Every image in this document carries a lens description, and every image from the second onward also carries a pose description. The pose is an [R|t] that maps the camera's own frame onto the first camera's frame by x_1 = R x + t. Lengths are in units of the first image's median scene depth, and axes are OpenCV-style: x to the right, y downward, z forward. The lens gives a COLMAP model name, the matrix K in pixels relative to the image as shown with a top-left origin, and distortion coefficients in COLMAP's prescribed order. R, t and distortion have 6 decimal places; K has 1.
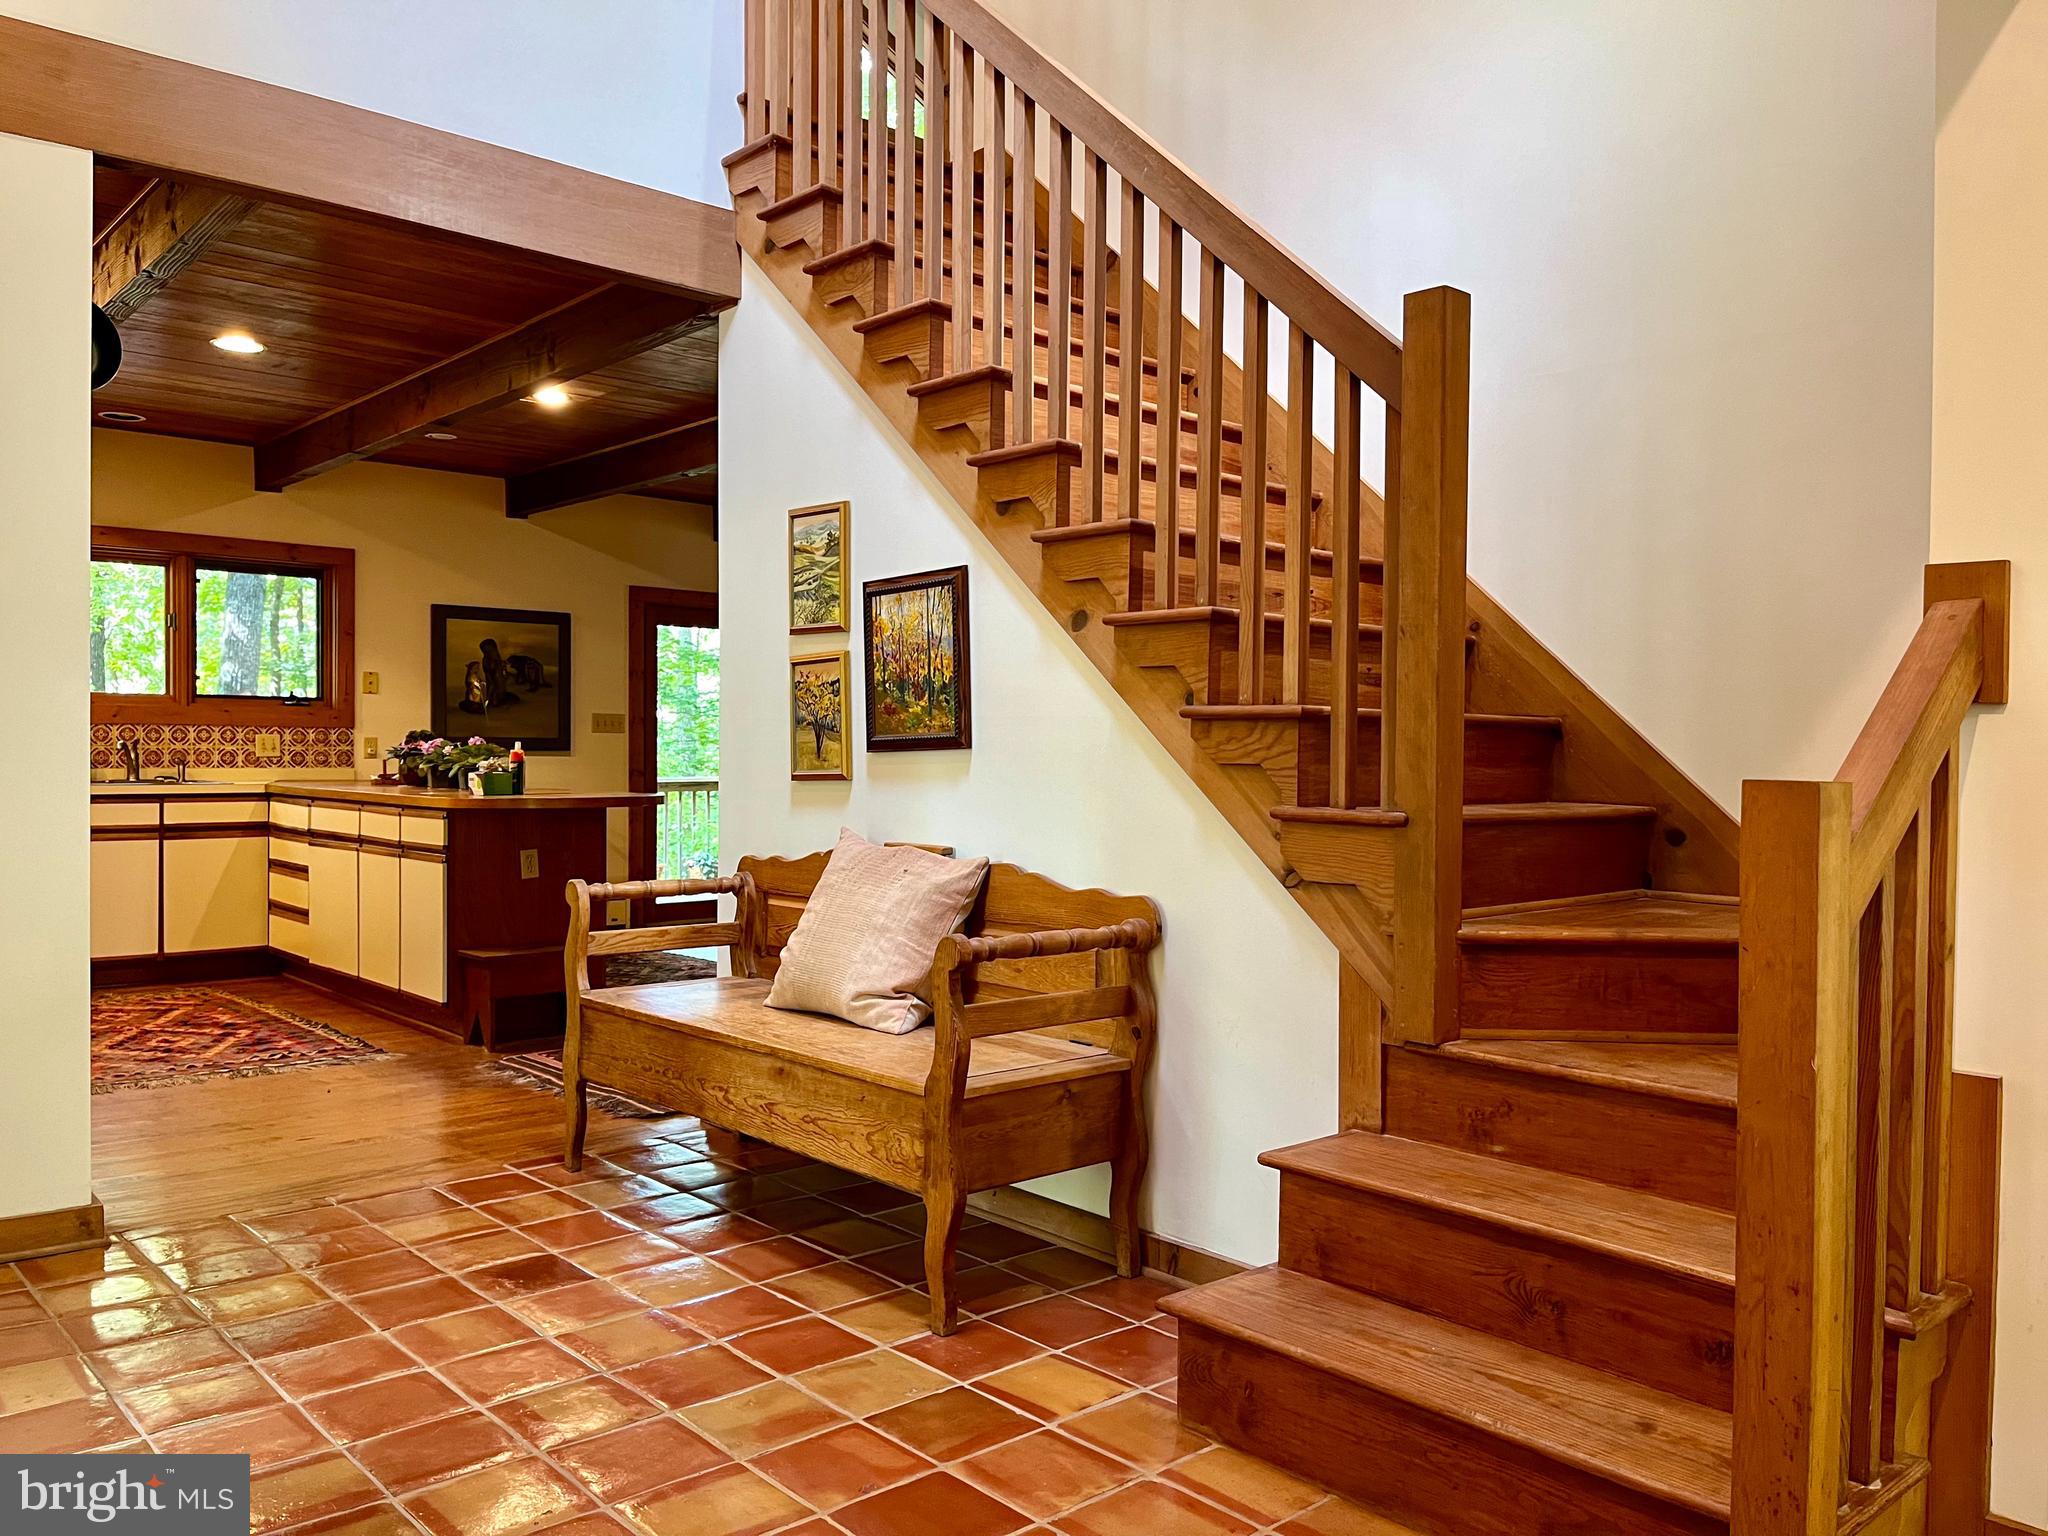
lens RADIAL K [[1562.2, 0, 1021.4], [0, 1562.2, 773.9], [0, 0, 1]] dist [0.000893, 0.000206]
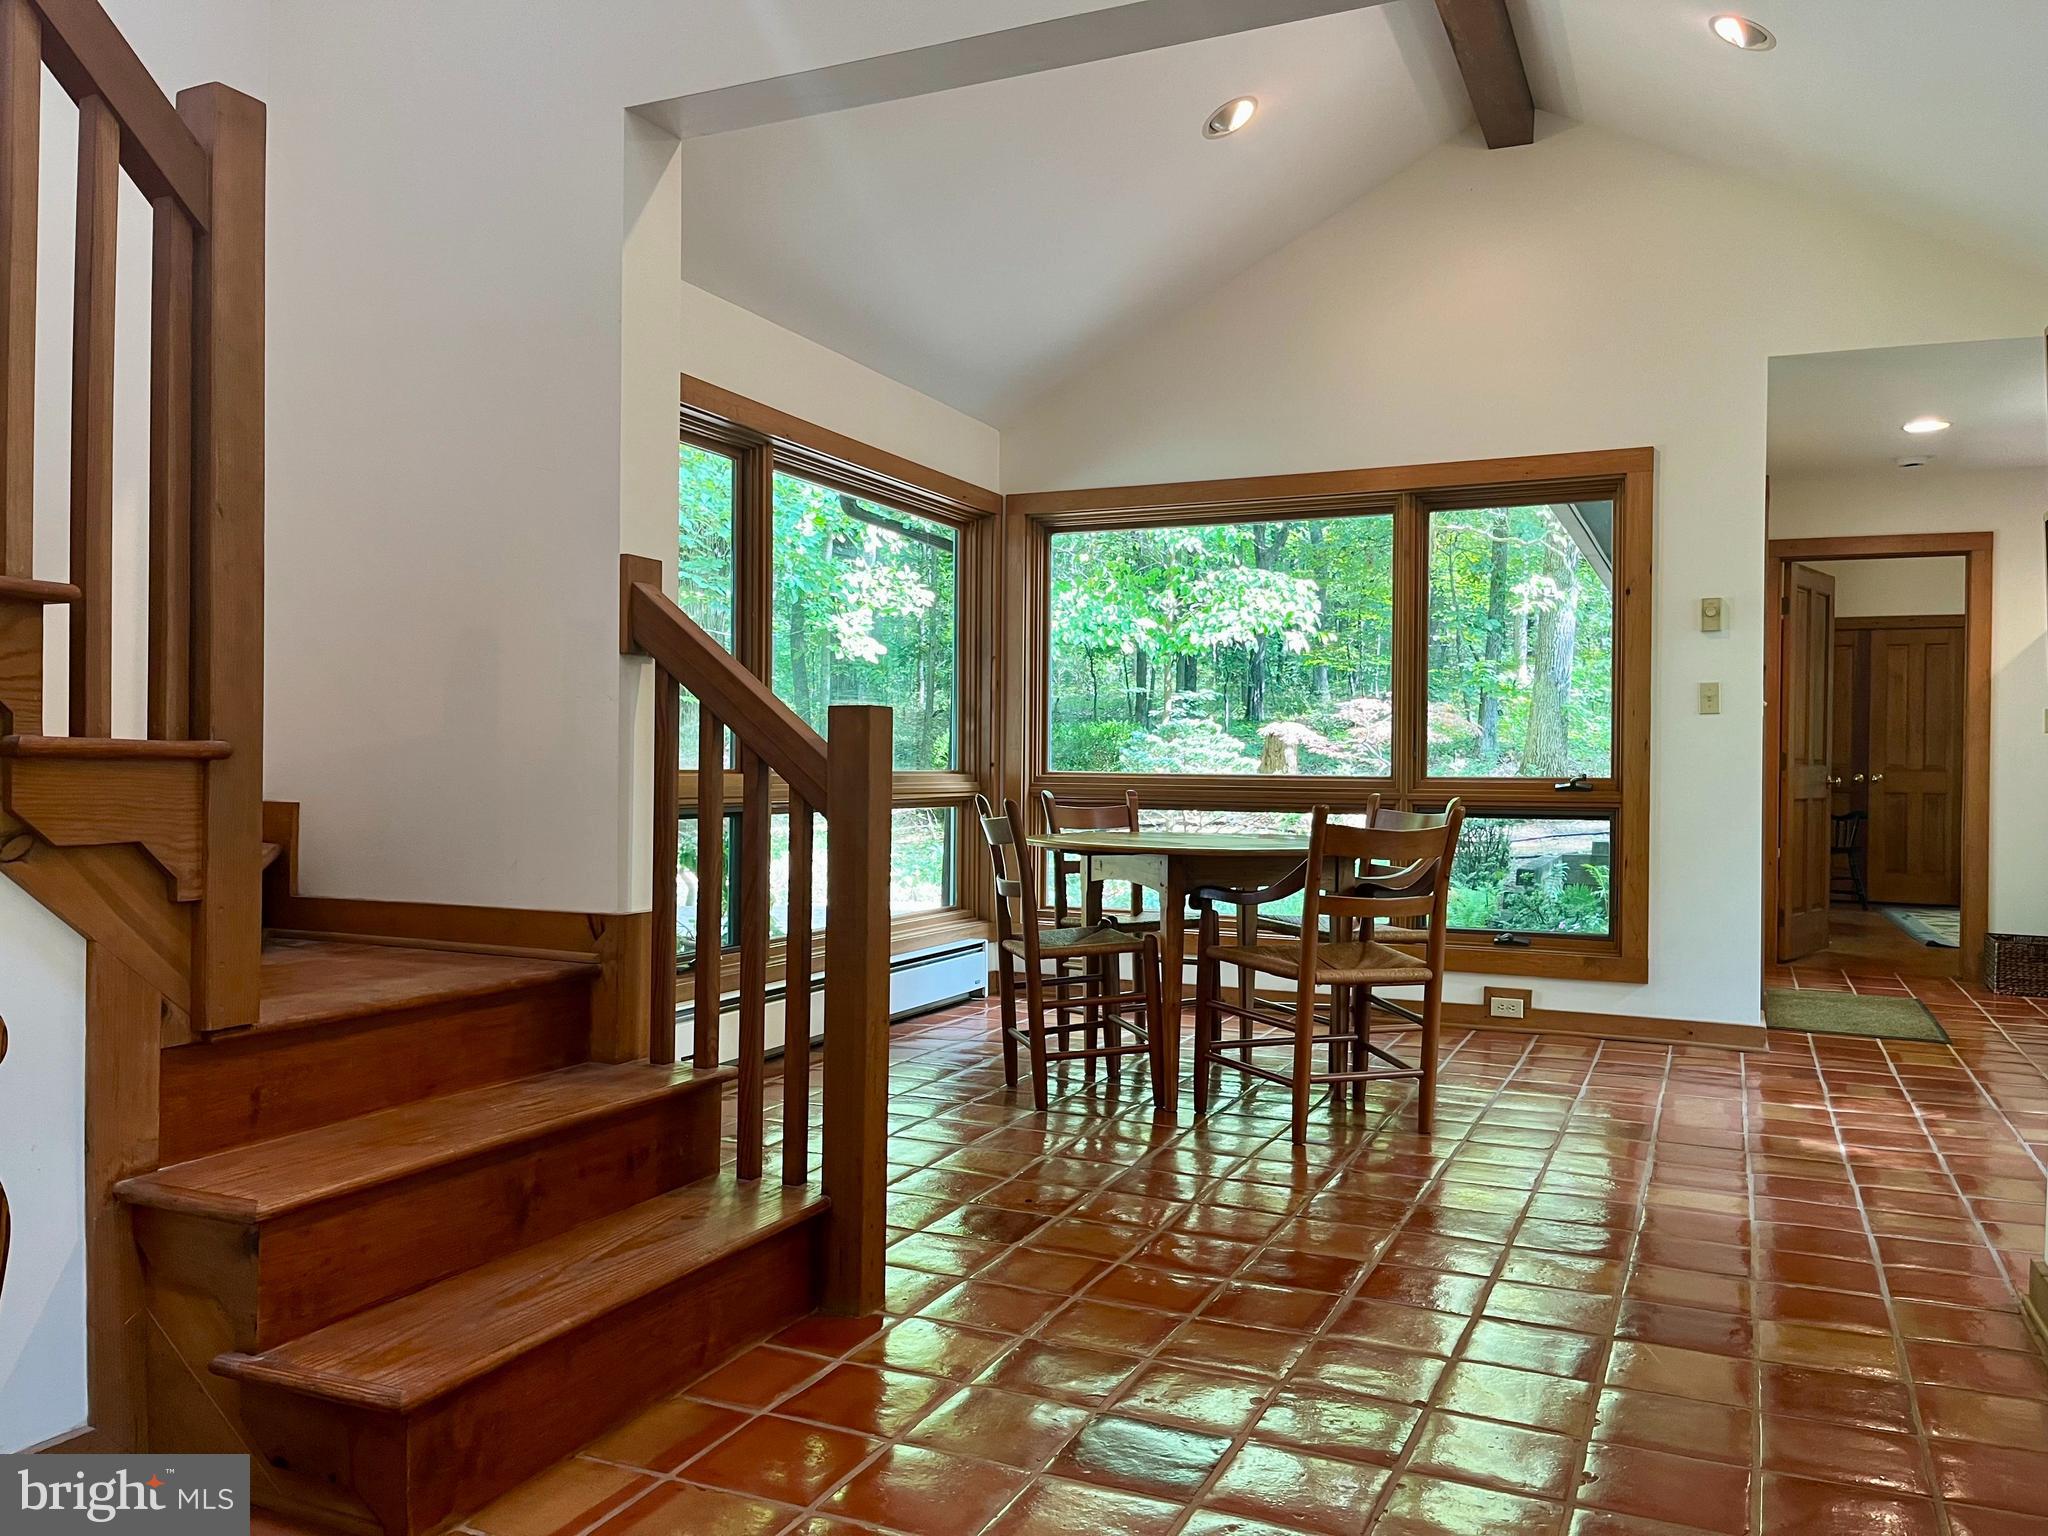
lens RADIAL K [[1562.2, 0, 1021.4], [0, 1562.2, 773.9], [0, 0, 1]] dist [0.000893, 0.000206]
pose [[-0.404939, -0.023203, 0.914049, -0.395585], [0.002088, 0.999652, 0.026301, 0.012960], [-0.914341, 0.012559, -0.404750, 0.585376]]
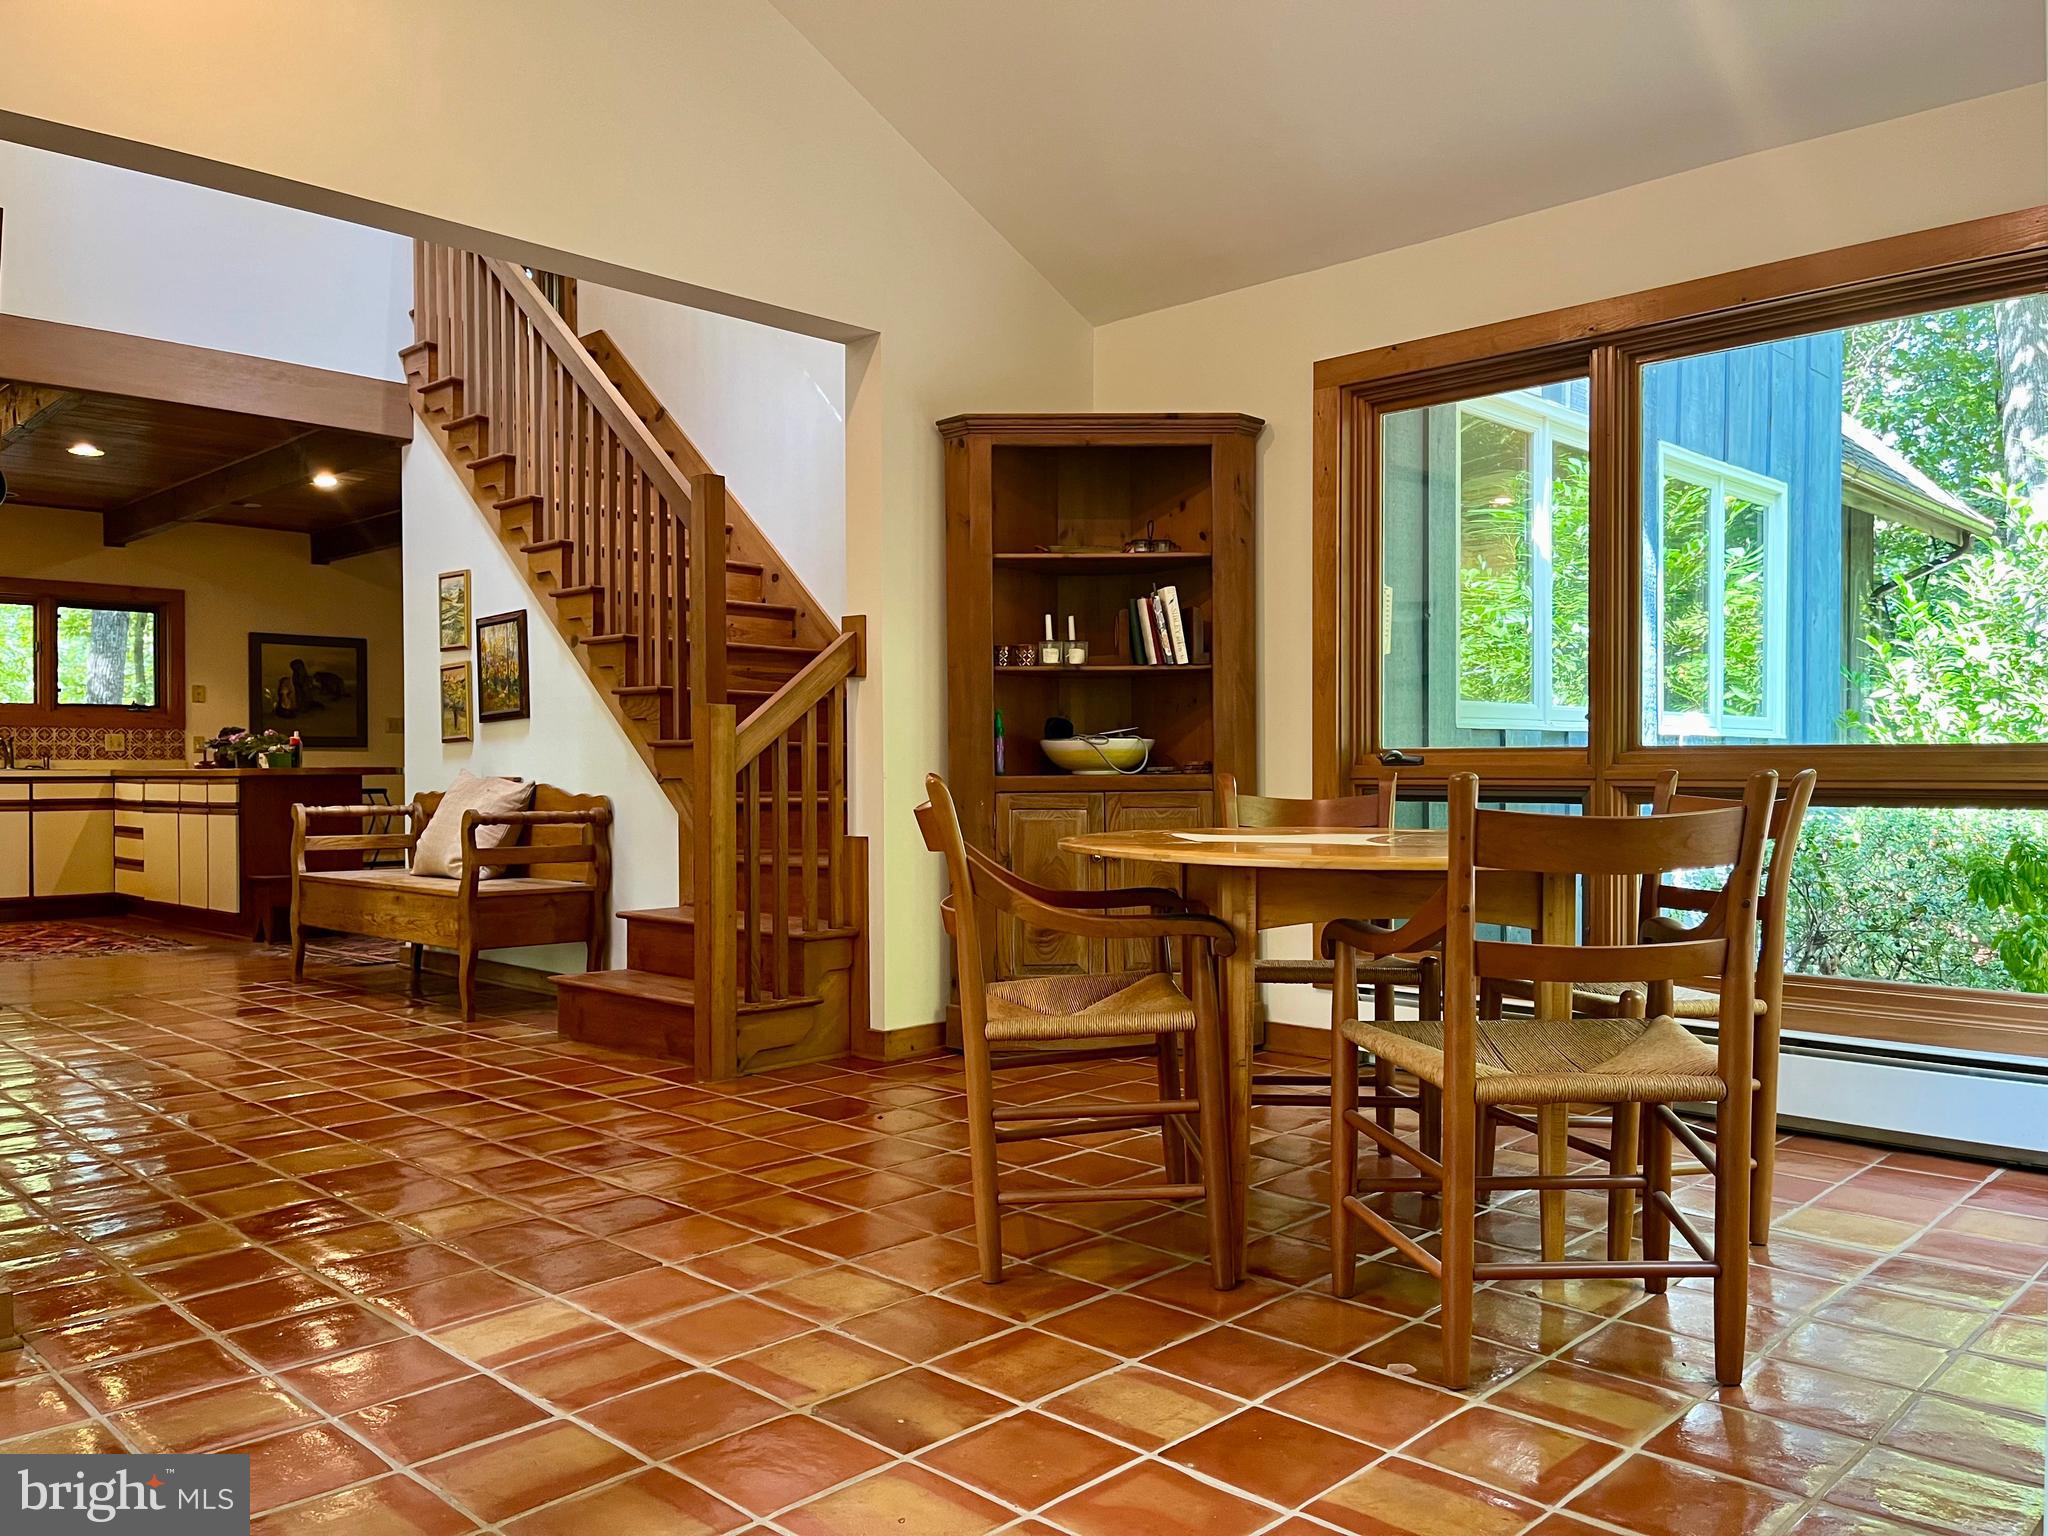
lens RADIAL K [[1555.0, 0, 1071.4], [0, 1555.0, 768.5], [0, 0, 1]] dist [0.009340, -0.050085]
pose [[0.995831, -0.012722, 0.090322, 0.339066], [0.014255, 0.999765, -0.016344, 0.063596], [-0.090093, 0.017563, 0.995778, -0.620346]]
